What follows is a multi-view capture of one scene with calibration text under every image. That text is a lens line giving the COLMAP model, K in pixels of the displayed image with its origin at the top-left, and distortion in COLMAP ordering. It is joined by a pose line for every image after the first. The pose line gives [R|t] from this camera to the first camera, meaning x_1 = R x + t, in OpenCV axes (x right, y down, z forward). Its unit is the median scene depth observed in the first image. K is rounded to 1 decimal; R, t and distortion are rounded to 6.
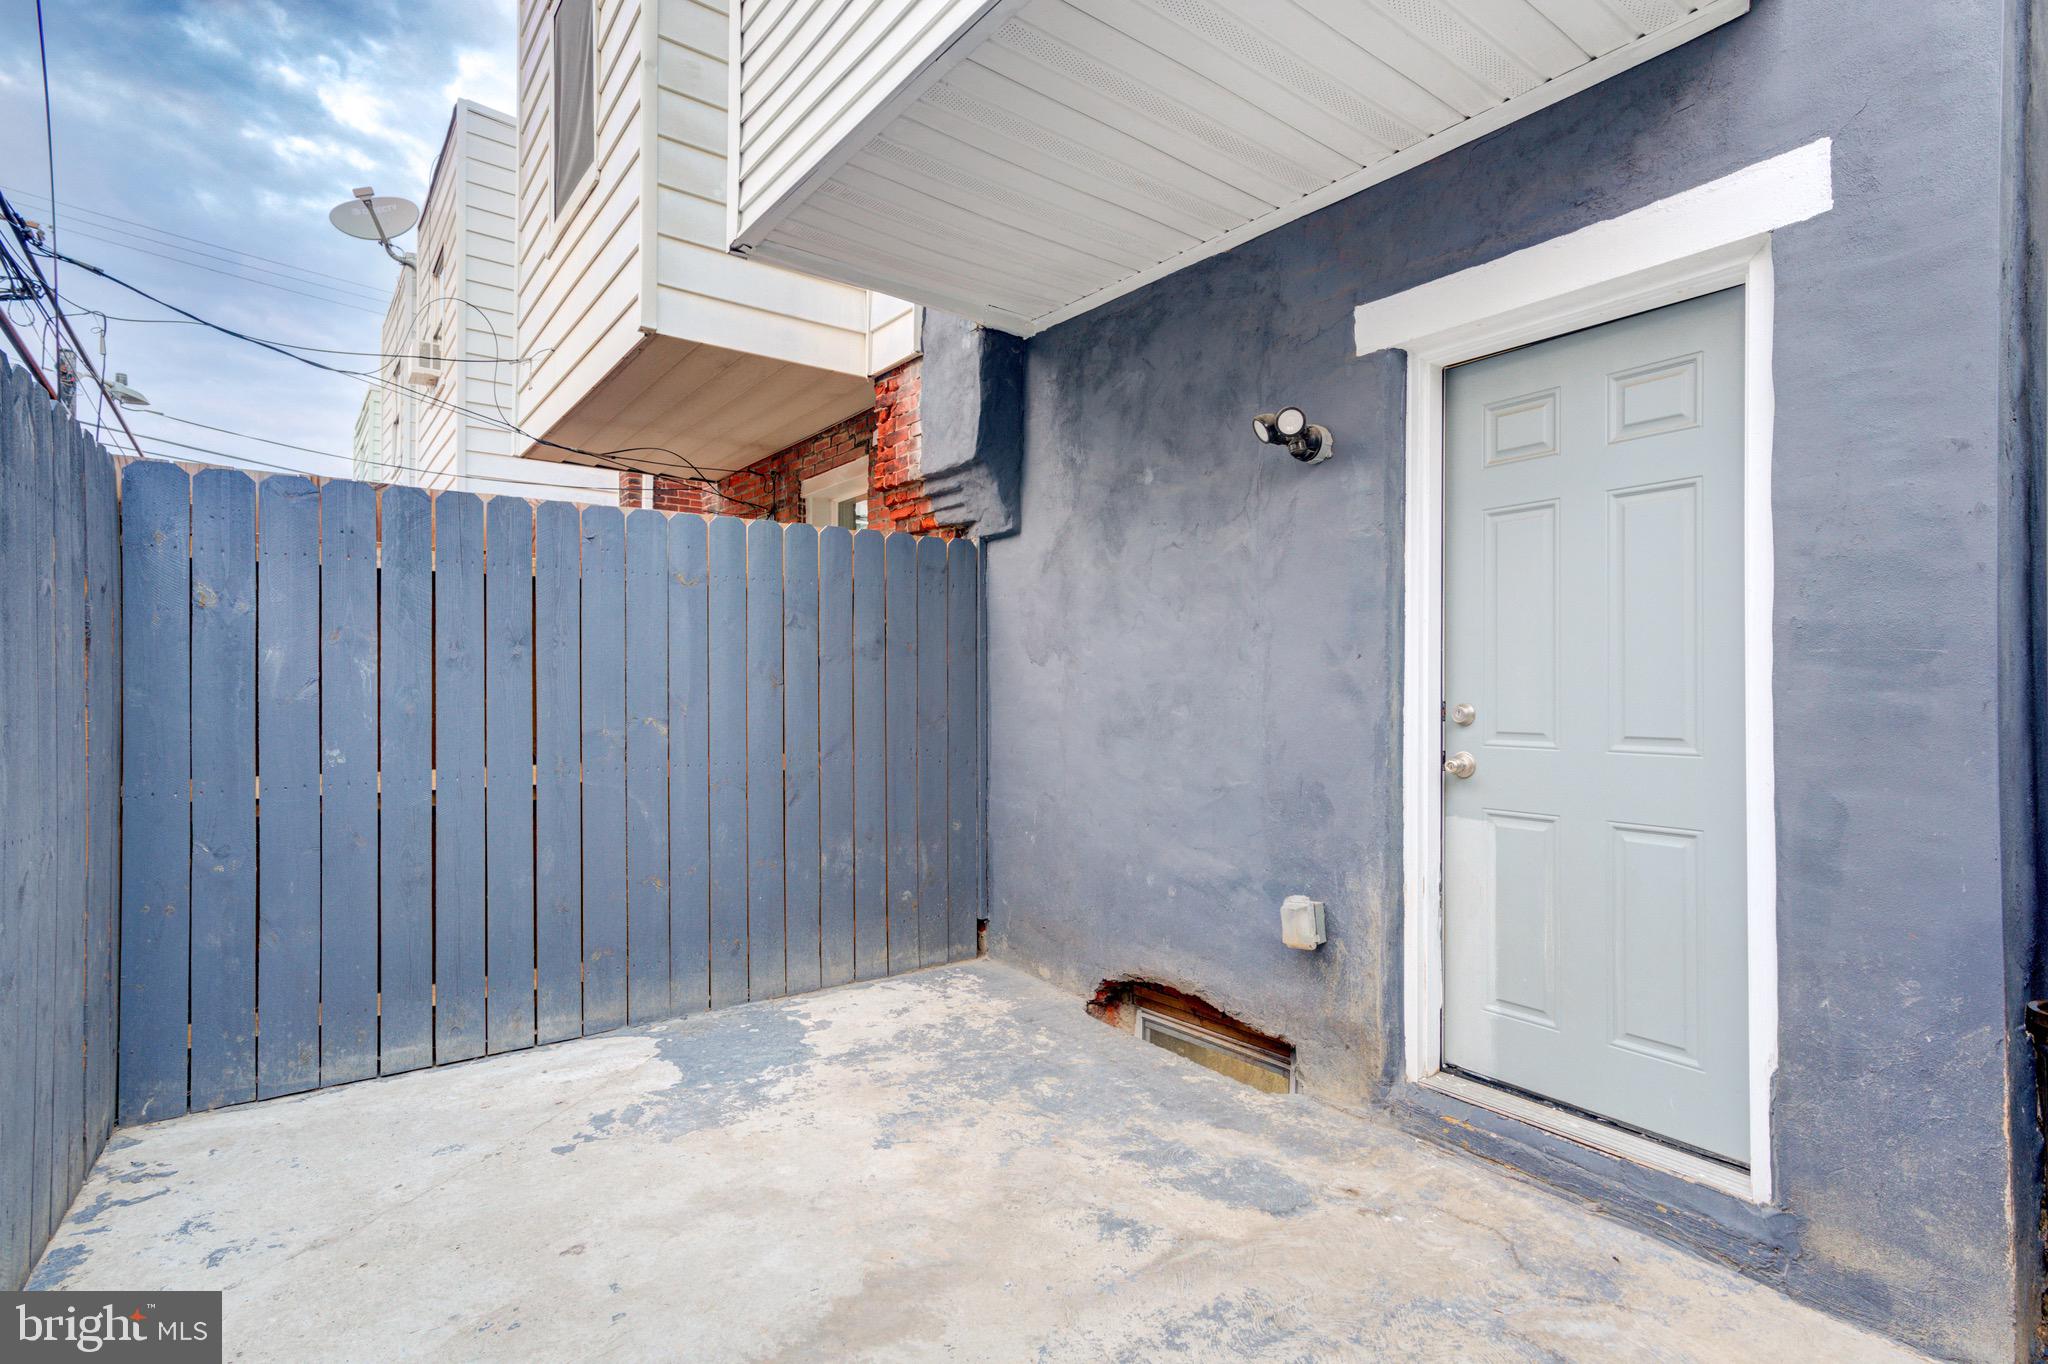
lens RADIAL K [[993.2, 0, 1033.0], [0, 993.2, 670.2], [0, 0, 1]] dist [0.000029, 0.014865]
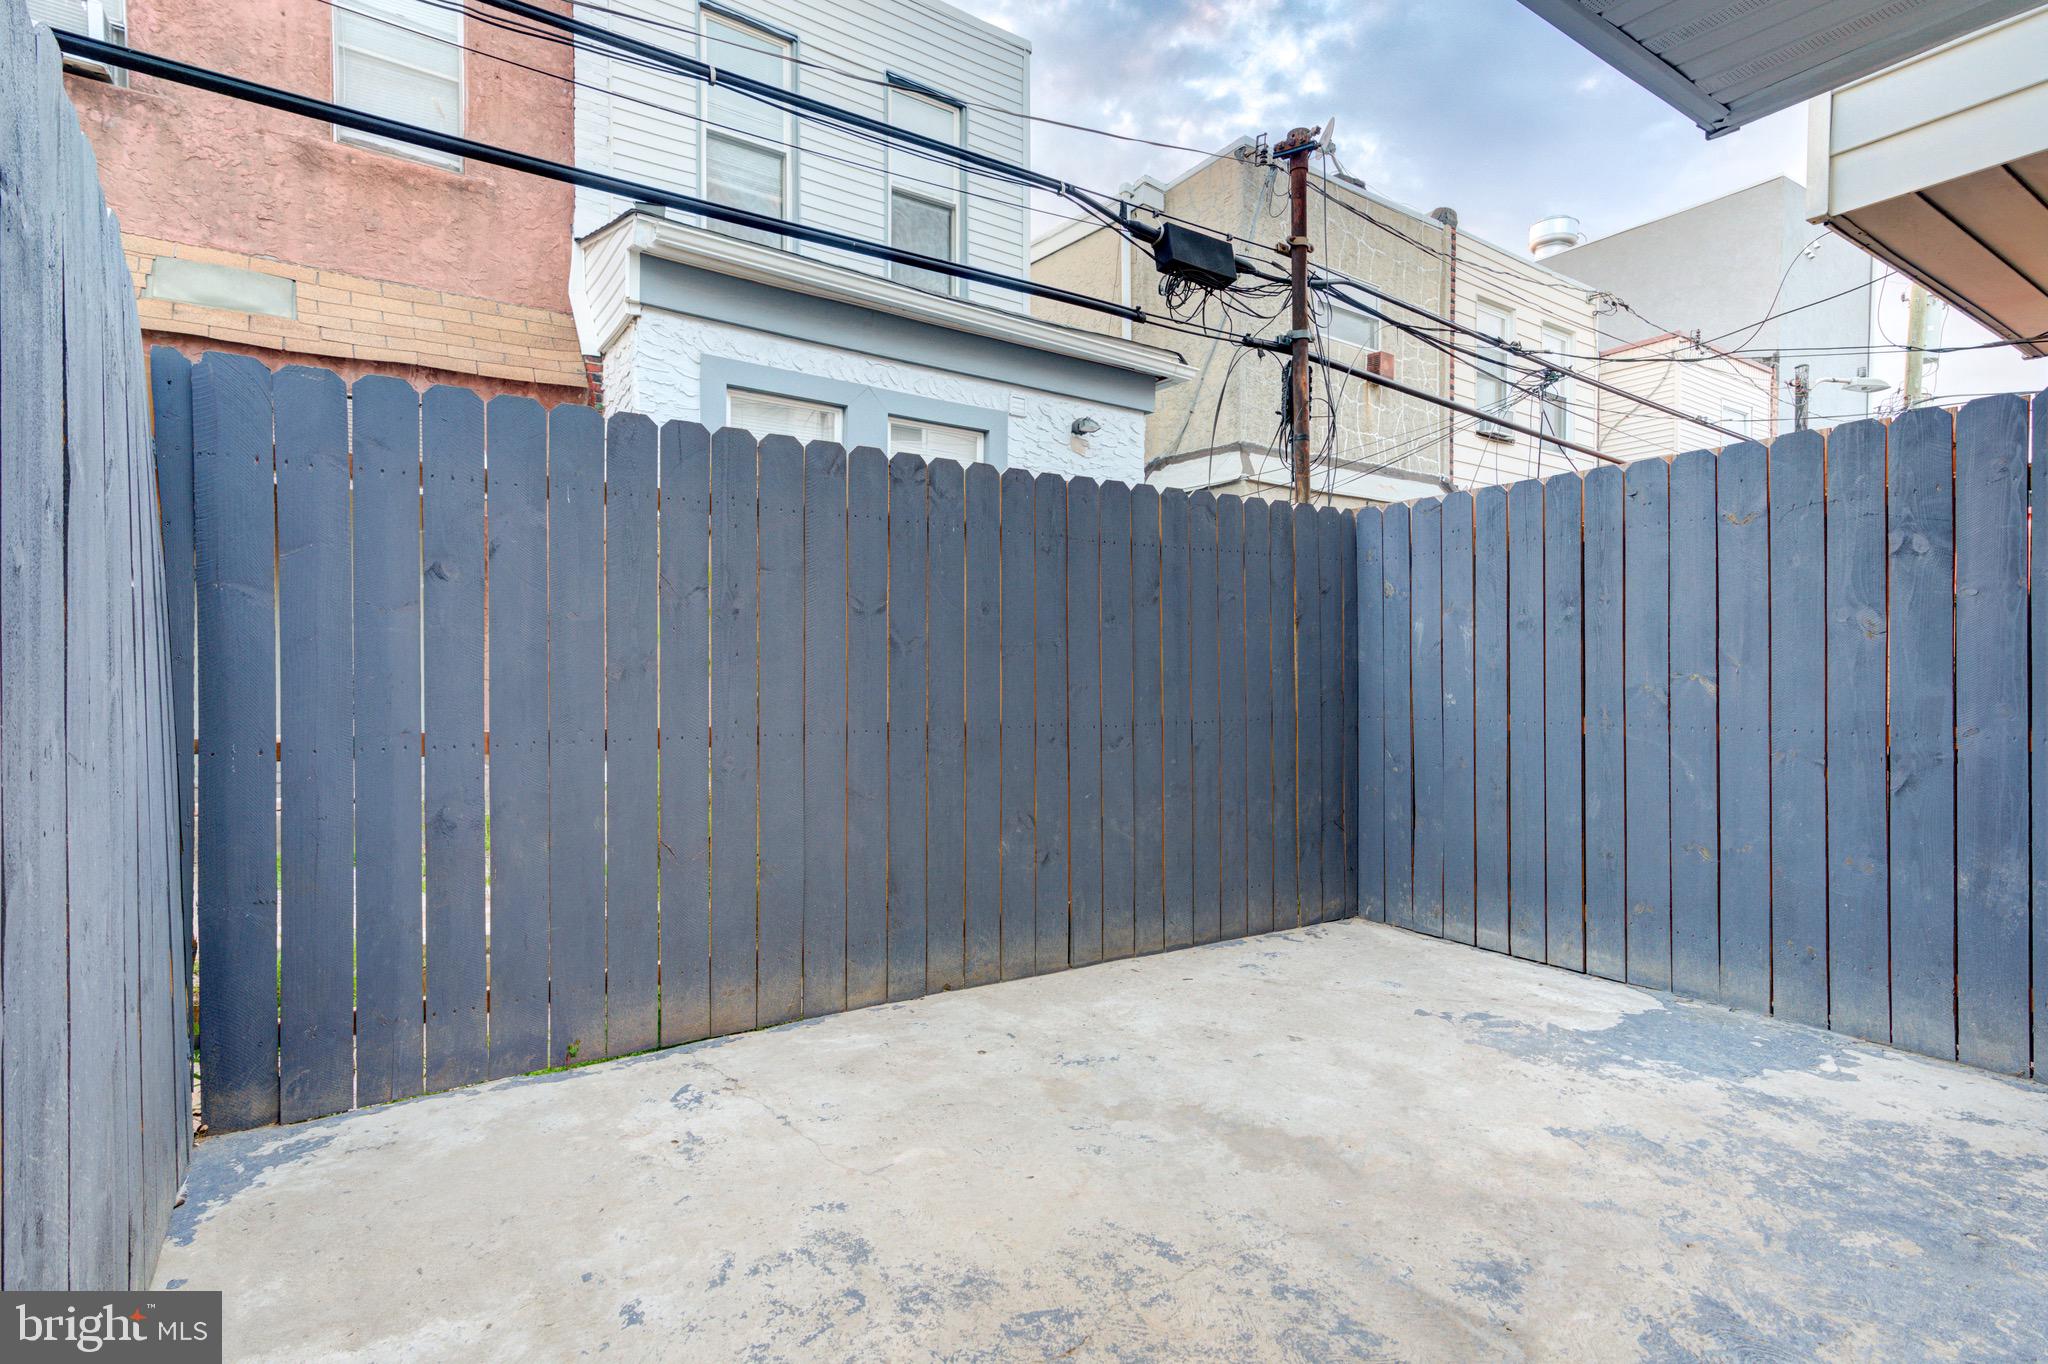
lens RADIAL K [[993.2, 0, 1033.0], [0, 993.2, 670.2], [0, 0, 1]] dist [0.000029, 0.014865]
pose [[-0.022704, -0.000527, -0.999742, 0.672144], [0.020688, 0.999785, -0.000997, 0.037644], [0.999528, -0.020705, -0.022688, 0.472695]]
